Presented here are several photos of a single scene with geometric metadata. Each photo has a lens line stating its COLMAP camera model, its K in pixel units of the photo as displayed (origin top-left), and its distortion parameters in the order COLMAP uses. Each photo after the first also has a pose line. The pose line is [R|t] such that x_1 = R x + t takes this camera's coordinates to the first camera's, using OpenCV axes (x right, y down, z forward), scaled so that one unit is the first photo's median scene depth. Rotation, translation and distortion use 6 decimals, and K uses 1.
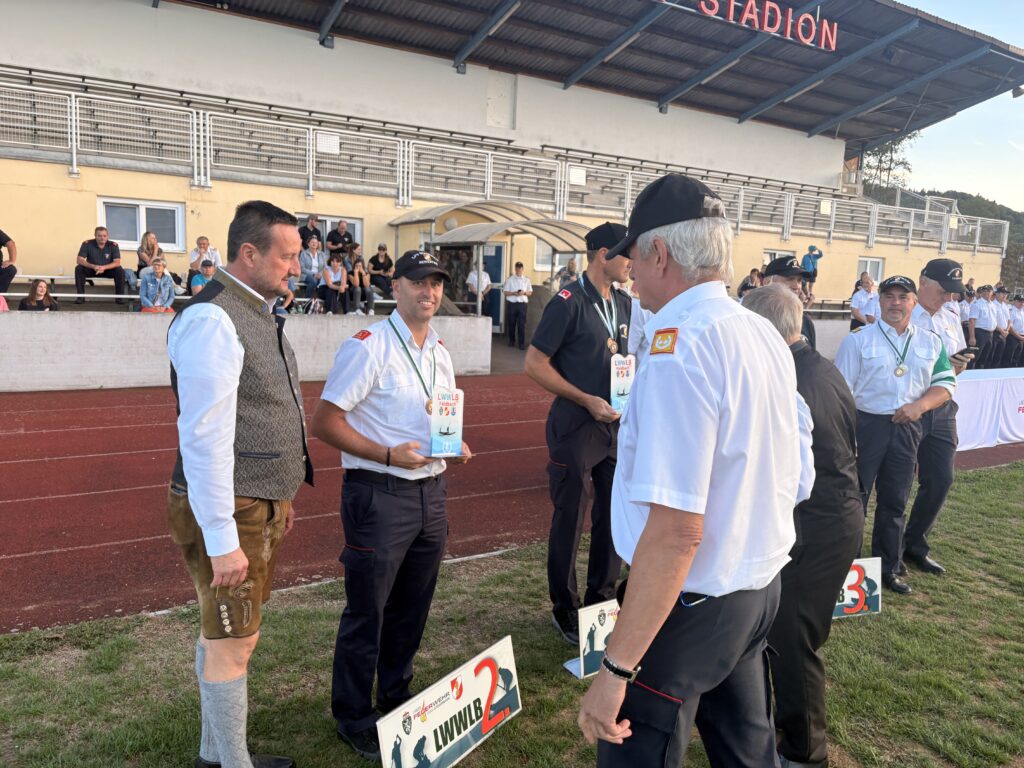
lens RADIAL K [[796.4, 0, 527.4], [0, 796.4, 377.7], [0, 0, 1]] dist [0.003666, 0.034071]
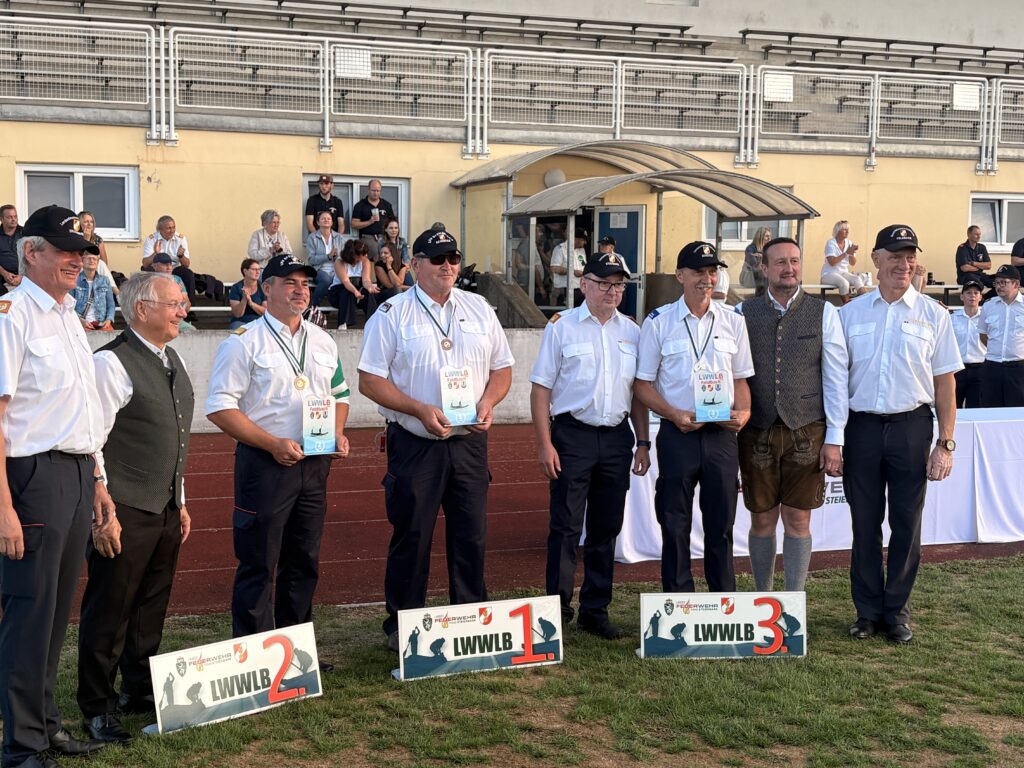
lens RADIAL K [[1505.9, 0, 509.5], [0, 1505.9, 388.2], [0, 0, 1]] dist [0.114152, 0.000000]
pose [[0.980454, -0.011419, -0.196418, 0.114227], [0.003163, 0.999100, -0.042295, 0.019309], [0.196724, 0.040847, 0.979608, -0.163227]]
